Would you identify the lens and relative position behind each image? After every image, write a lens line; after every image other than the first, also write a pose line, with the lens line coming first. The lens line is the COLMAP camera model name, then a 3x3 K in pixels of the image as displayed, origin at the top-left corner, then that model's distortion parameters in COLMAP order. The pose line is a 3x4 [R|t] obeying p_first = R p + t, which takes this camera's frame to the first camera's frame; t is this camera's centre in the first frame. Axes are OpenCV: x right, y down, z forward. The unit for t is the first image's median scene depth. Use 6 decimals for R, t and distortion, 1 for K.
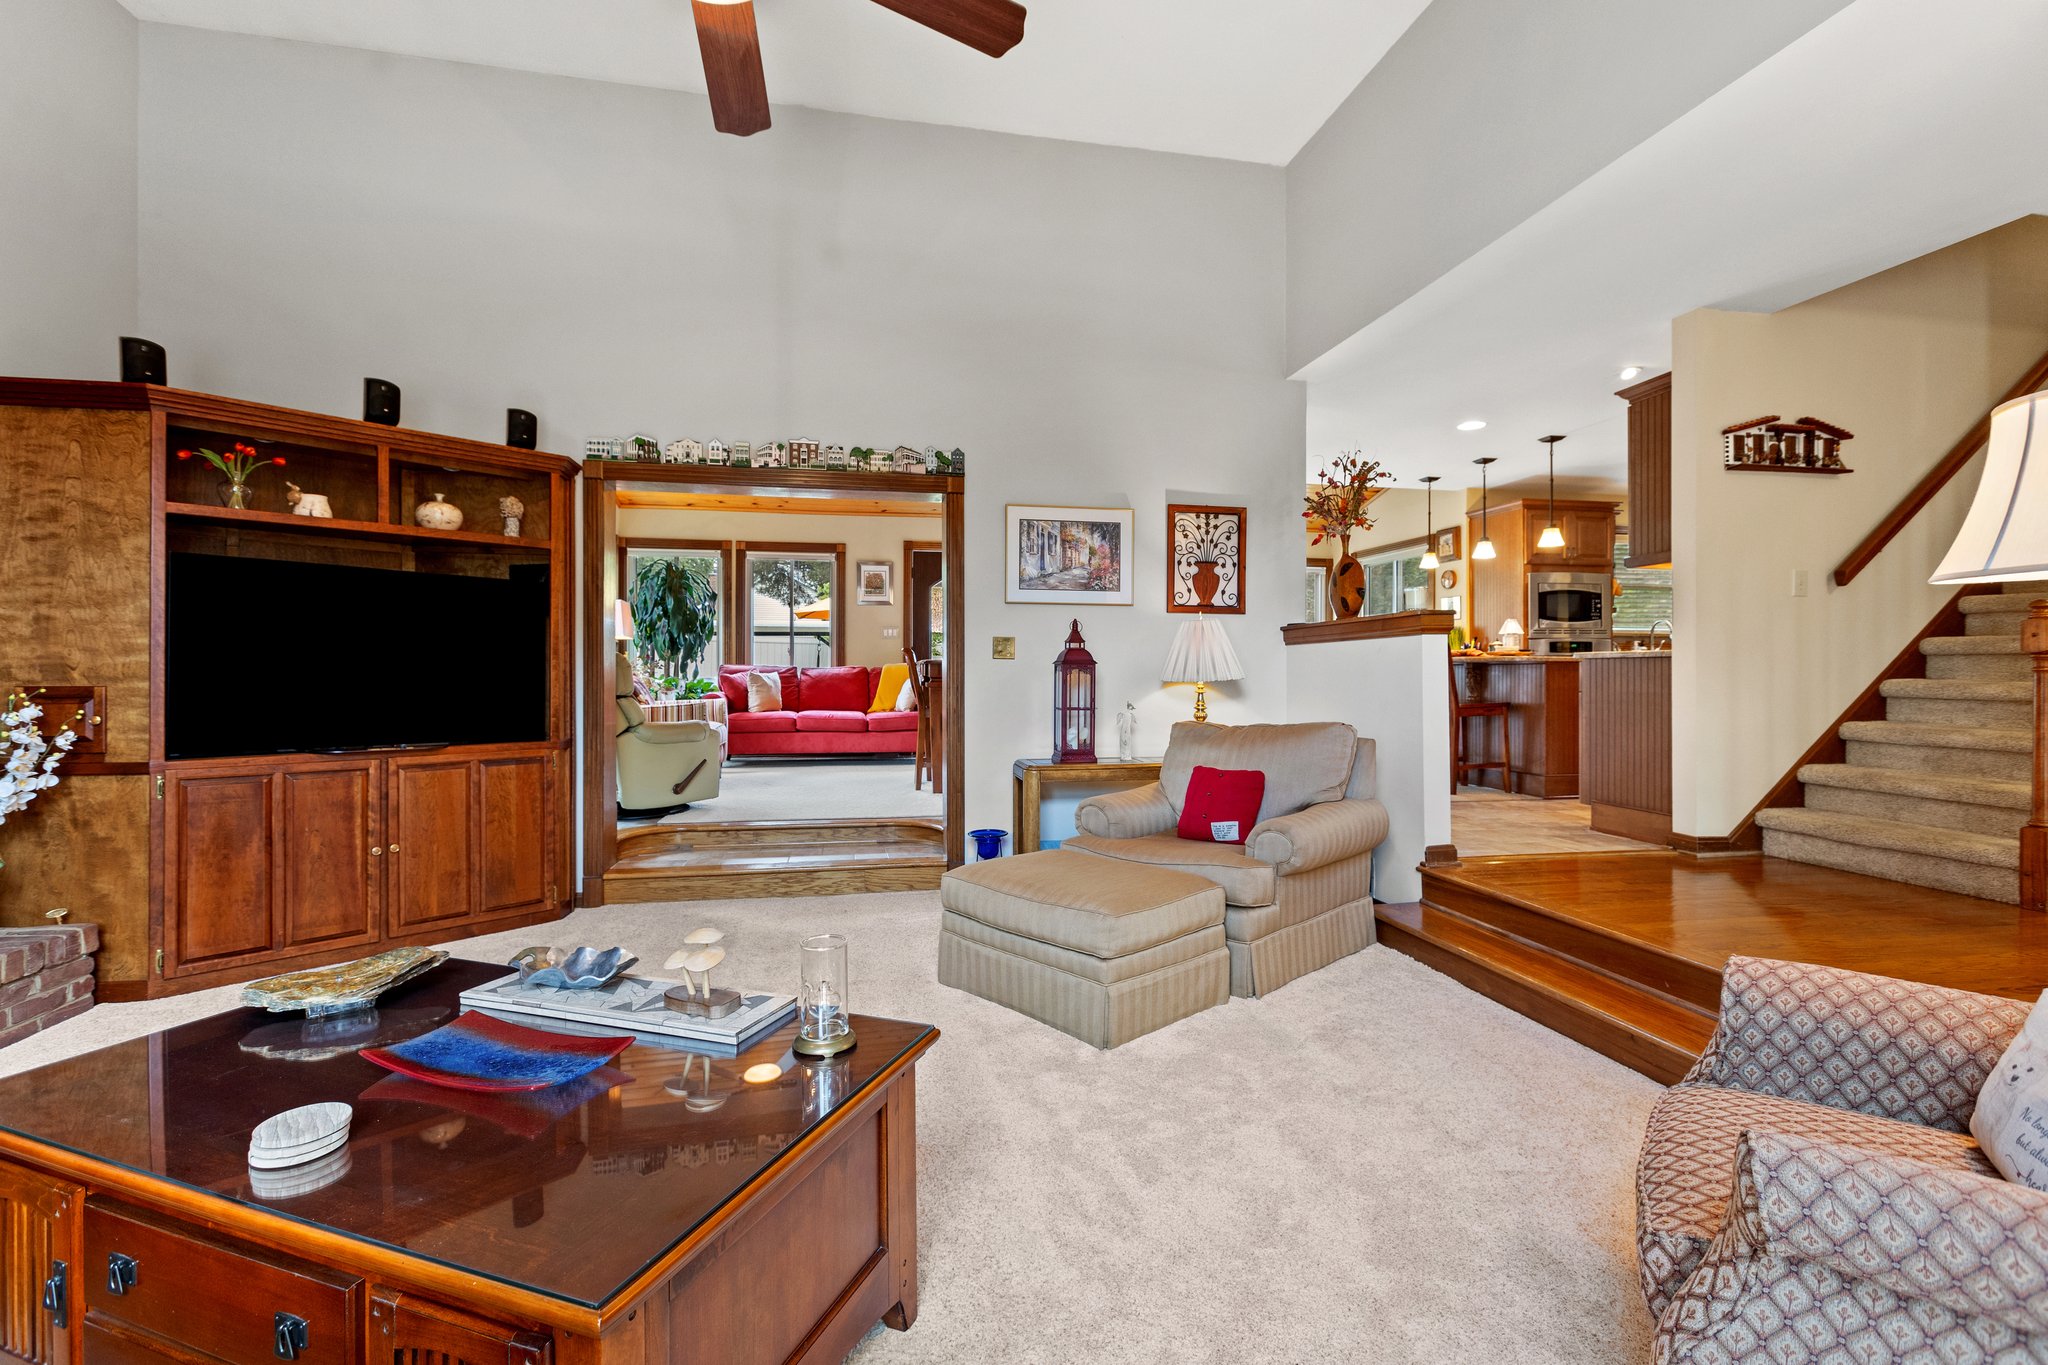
lens RADIAL K [[909.0, 0, 1031.4], [0, 909.0, 670.2], [0, 0, 1]] dist [0.011854, -0.003071]
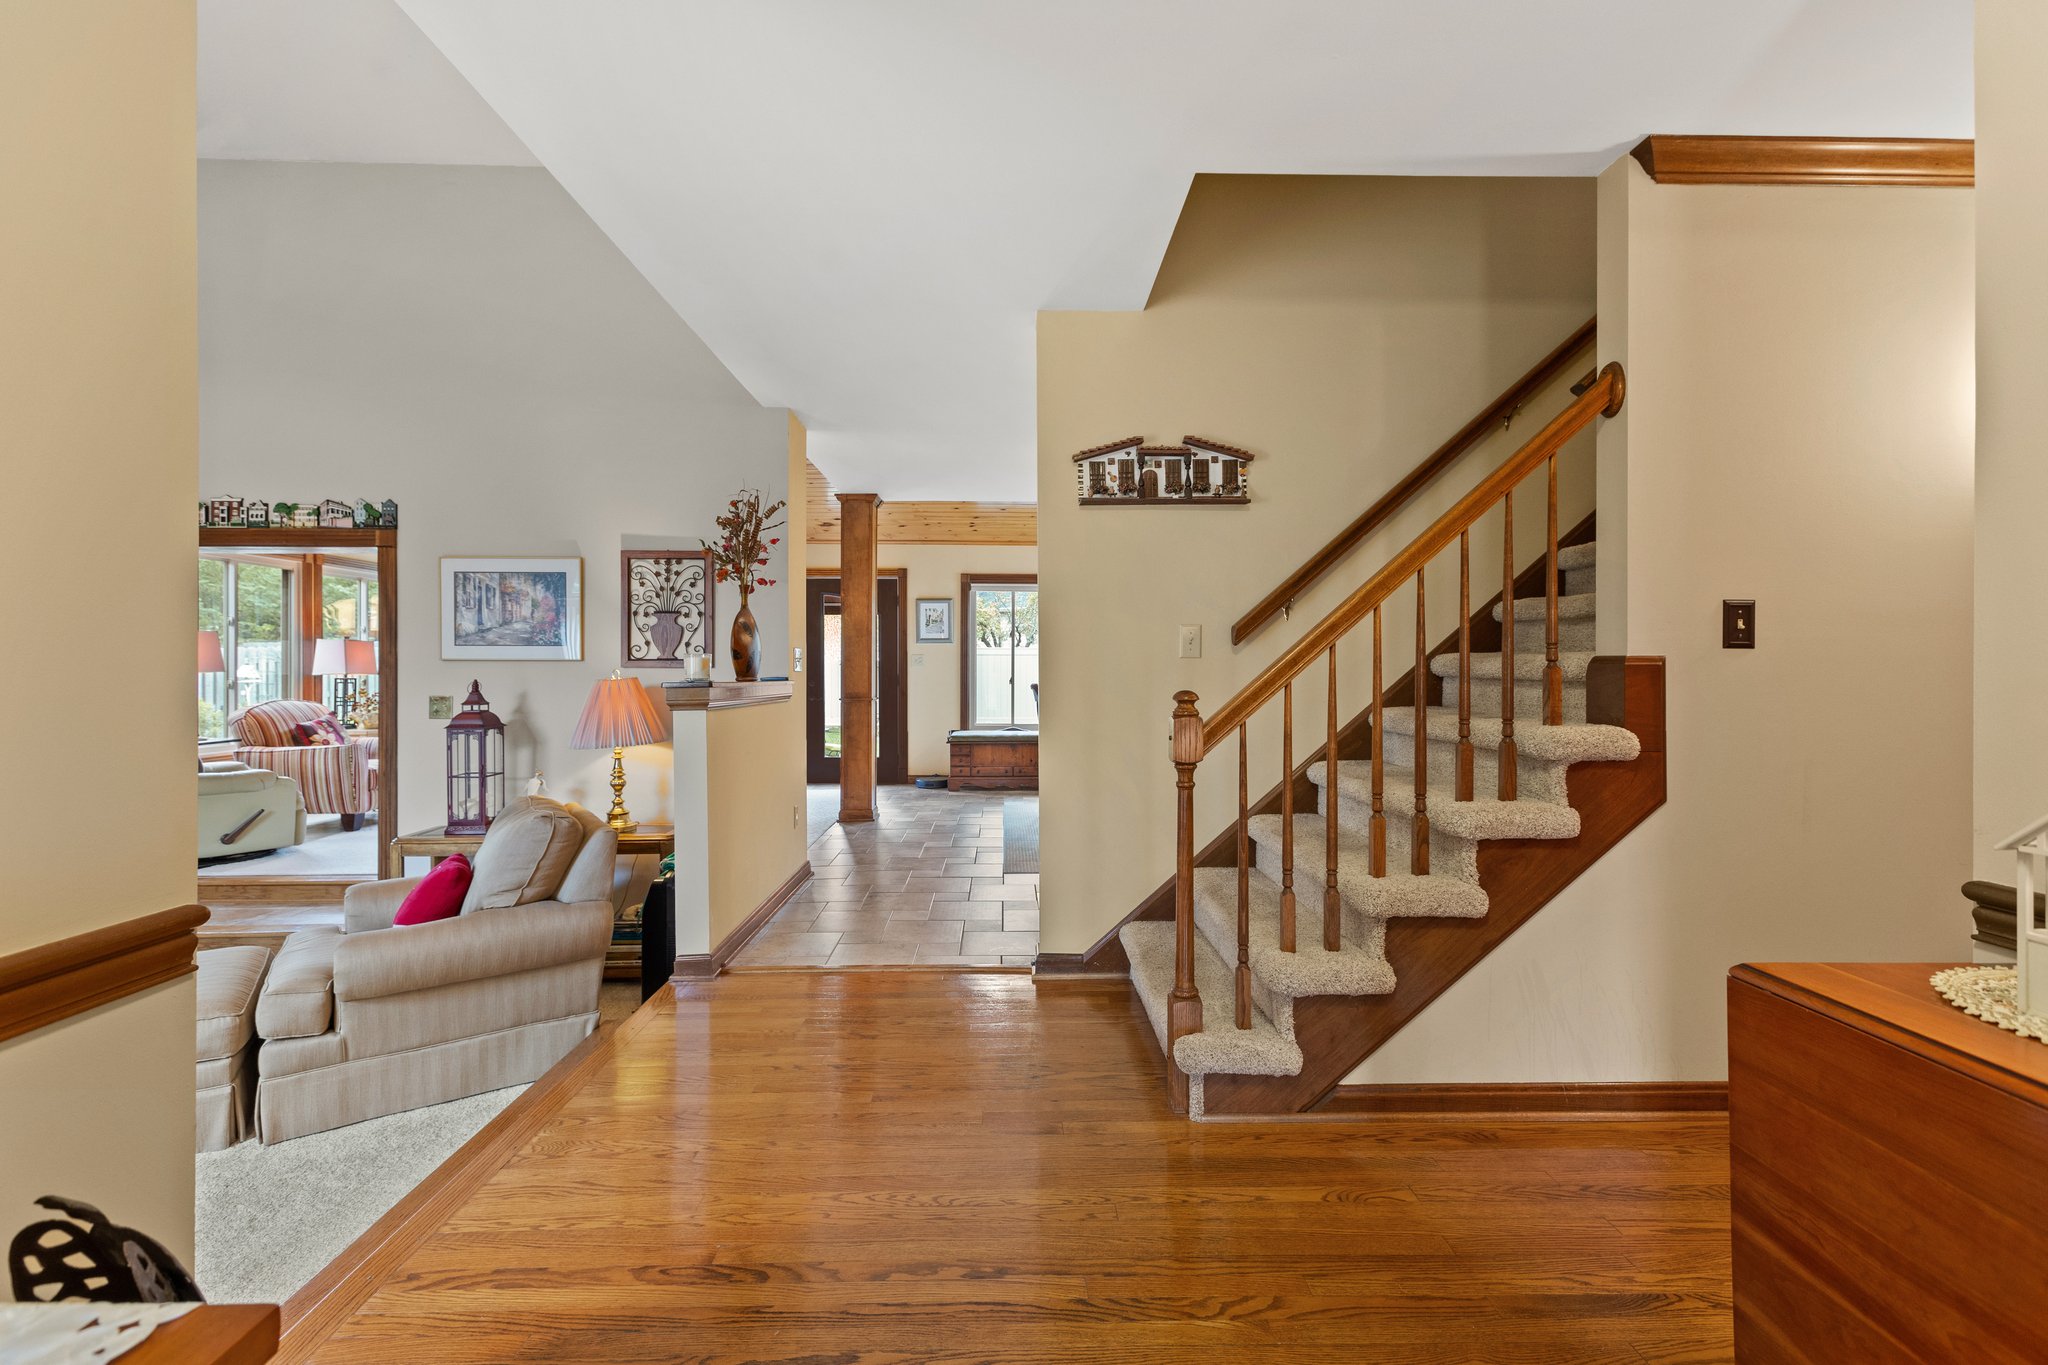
lens RADIAL K [[909.0, 0, 1031.4], [0, 909.0, 670.2], [0, 0, 1]] dist [0.011854, -0.003071]
pose [[0.985792, -0.002685, -0.167949, 0.732345], [0.002836, 0.999996, 0.000660, -0.061877], [0.167946, -0.001127, 0.985795, 0.162740]]
